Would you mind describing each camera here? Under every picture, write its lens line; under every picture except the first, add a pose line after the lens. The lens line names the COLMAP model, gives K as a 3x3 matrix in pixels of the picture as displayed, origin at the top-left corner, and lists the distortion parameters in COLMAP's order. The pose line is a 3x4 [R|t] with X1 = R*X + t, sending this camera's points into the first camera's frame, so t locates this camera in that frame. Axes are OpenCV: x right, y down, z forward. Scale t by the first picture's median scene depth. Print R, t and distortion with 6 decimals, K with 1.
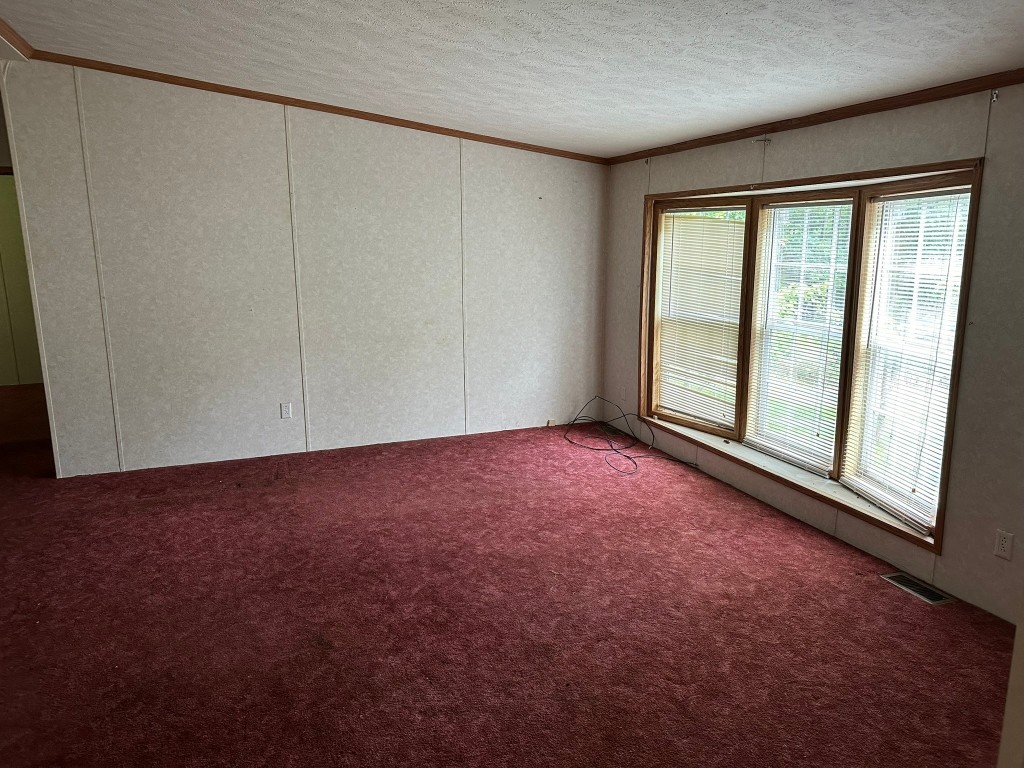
lens RADIAL K [[715.0, 0, 506.4], [0, 715.0, 387.8], [0, 0, 1]] dist [0.085627, -0.116547]
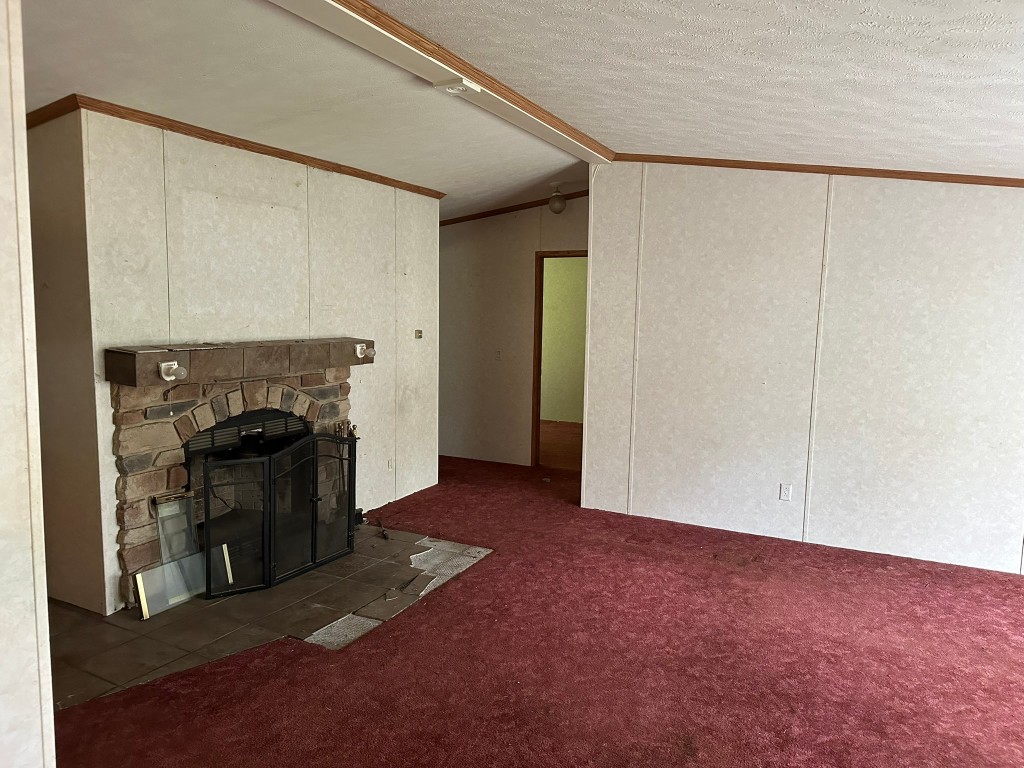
lens RADIAL K [[716.1, 0, 514.6], [0, 716.1, 388.2], [0, 0, 1]] dist [0.079429, -0.086909]
pose [[0.693005, 0.103931, -0.713402, 0.126078], [-0.172129, 0.984788, -0.023741, -0.021594], [0.700083, 0.139250, 0.700353, 0.086488]]
